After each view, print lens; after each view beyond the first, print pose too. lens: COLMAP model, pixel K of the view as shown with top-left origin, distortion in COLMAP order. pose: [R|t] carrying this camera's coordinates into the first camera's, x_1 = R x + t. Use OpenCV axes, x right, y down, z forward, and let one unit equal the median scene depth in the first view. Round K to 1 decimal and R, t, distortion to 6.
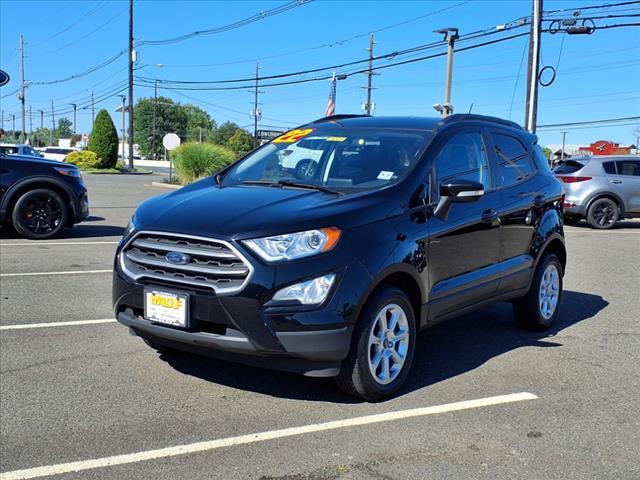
lens RADIAL K [[786.7, 0, 320.0], [0, 786.7, 240.0], [0, 0, 1]] dist [0.240614, -0.731383]
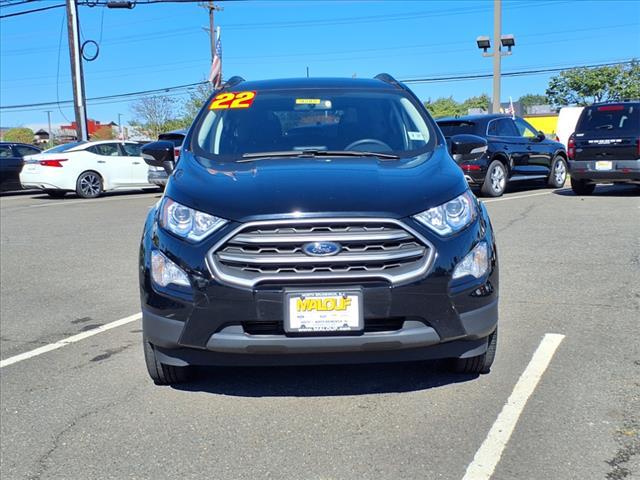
lens RADIAL K [[786.7, 0, 320.0], [0, 786.7, 240.0], [0, 0, 1]] dist [0.240614, -0.731383]
pose [[0.797365, -0.129242, 0.589496, -0.627257], [0.114360, 0.991460, 0.062682, -0.034878], [-0.592563, 0.017434, 0.805336, 0.346809]]
